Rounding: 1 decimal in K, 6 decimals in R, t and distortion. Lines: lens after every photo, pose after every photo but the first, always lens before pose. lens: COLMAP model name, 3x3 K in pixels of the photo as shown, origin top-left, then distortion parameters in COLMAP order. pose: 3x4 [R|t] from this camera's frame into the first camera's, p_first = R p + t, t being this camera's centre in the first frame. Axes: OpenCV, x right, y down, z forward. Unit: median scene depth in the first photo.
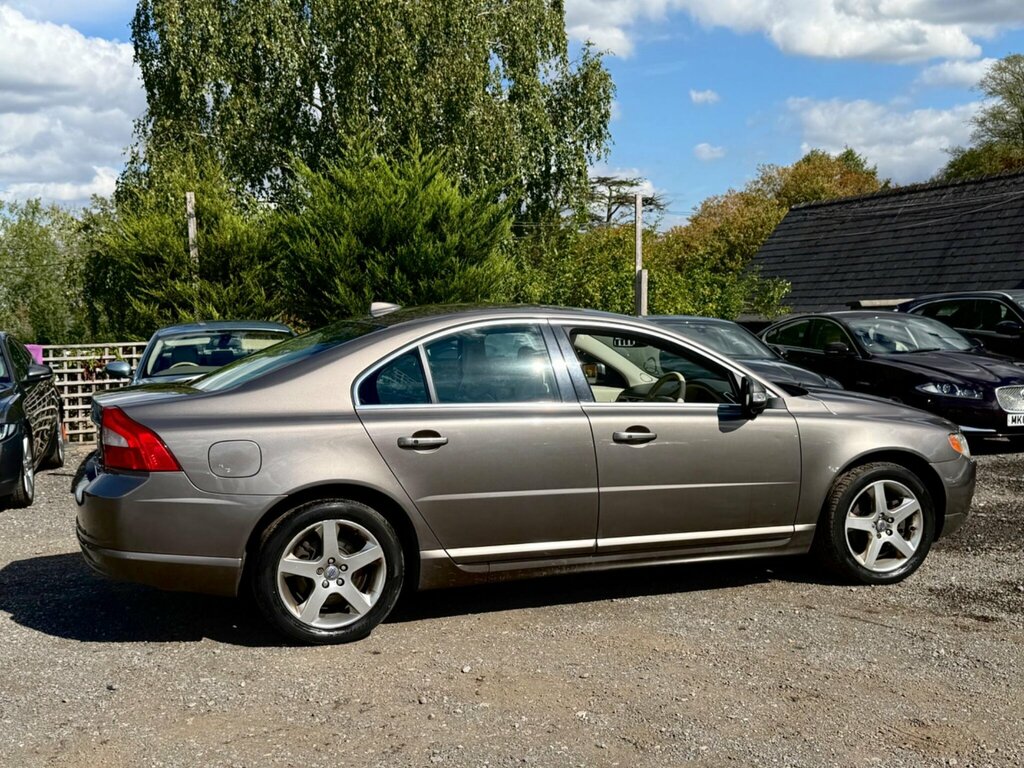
lens RADIAL K [[1124.8, 0, 512.0], [0, 1124.8, 384.0], [0, 0, 1]] dist [0.214527, -0.496229]
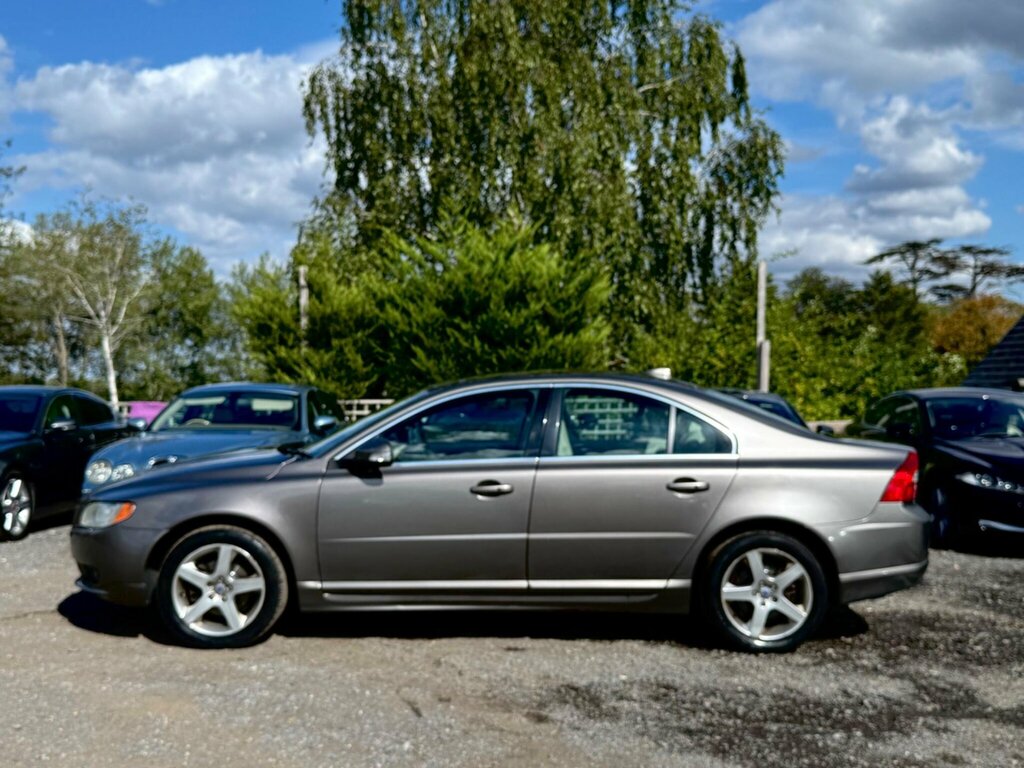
lens RADIAL K [[1123.4, 0, 520.2], [0, 1123.4, 387.4], [0, 0, 1]] dist [0.218727, -0.502078]
pose [[0.951883, 0.025067, -0.305434, 0.198962], [-0.043579, 0.997593, -0.053940, -0.002294], [0.303347, 0.064655, 0.950684, 0.037008]]
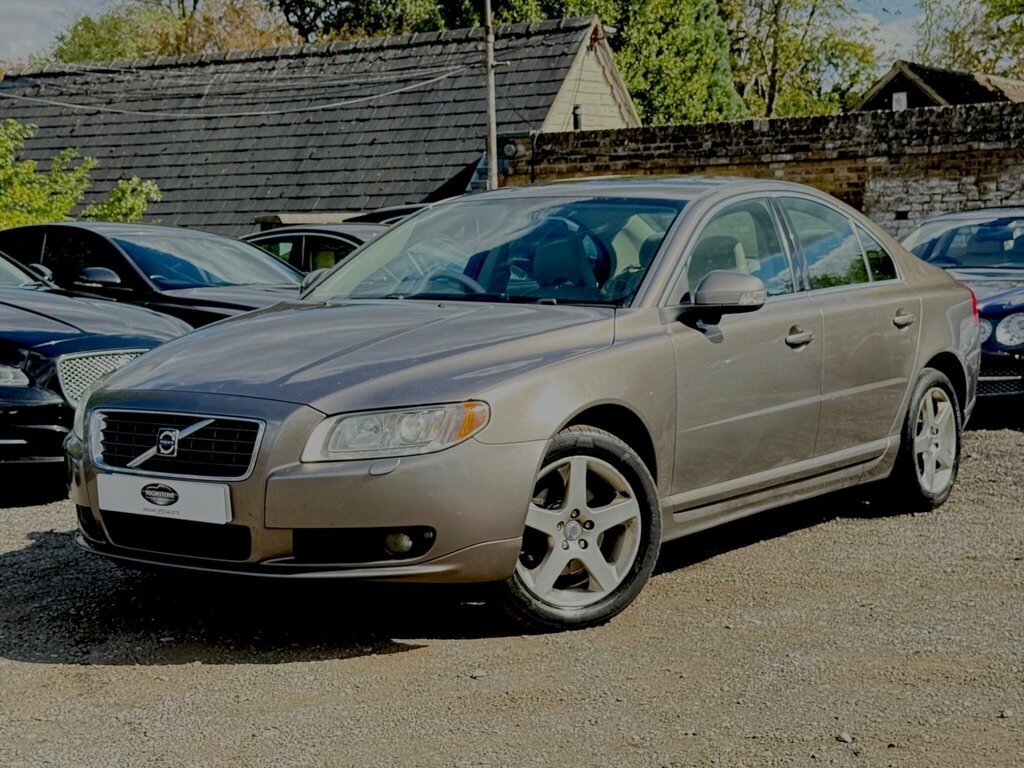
lens RADIAL K [[1743.8, 0, 512.0], [0, 1743.8, 384.0], [0, 0, 1]] dist [0.176434, -0.130616]
pose [[0.805666, -0.042503, 0.590844, -0.183462], [0.038492, 0.999071, 0.019383, 0.010785], [-0.591118, 0.007127, 0.806553, 0.092318]]
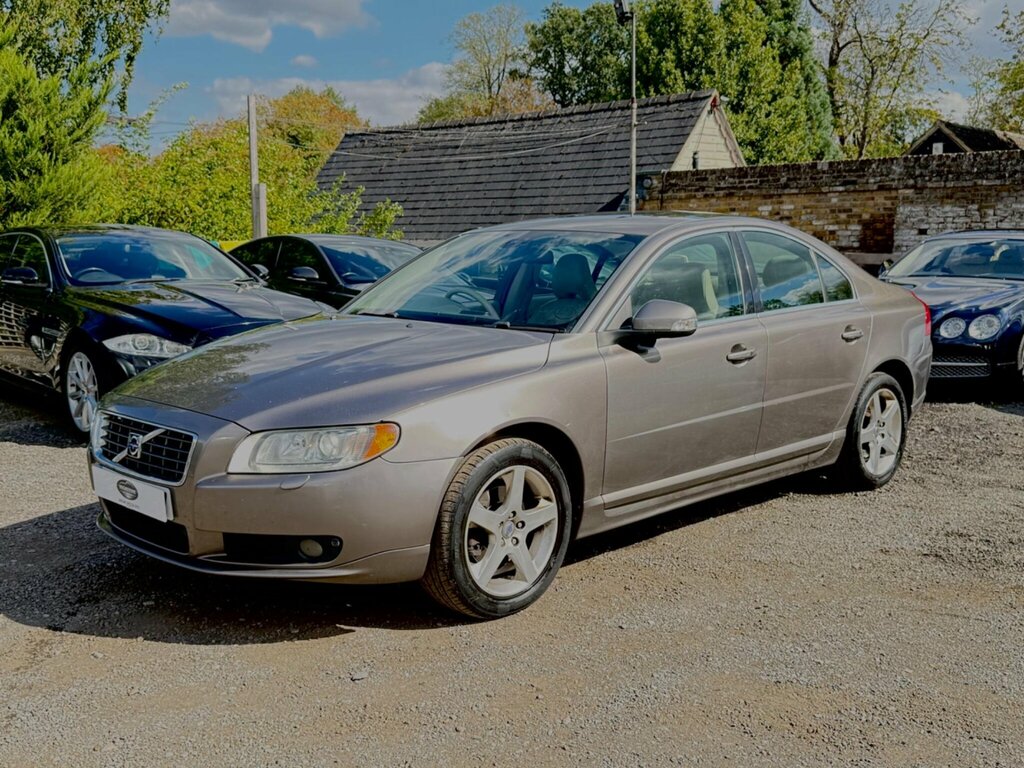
lens RADIAL K [[1056.9, 0, 515.2], [0, 1056.9, 388.0], [0, 0, 1]] dist [0.214728, -0.489411]
pose [[0.893427, -0.044595, 0.446990, -0.083005], [0.012323, 0.997119, 0.074848, -0.001971], [-0.449040, -0.061363, 0.891402, 0.144261]]
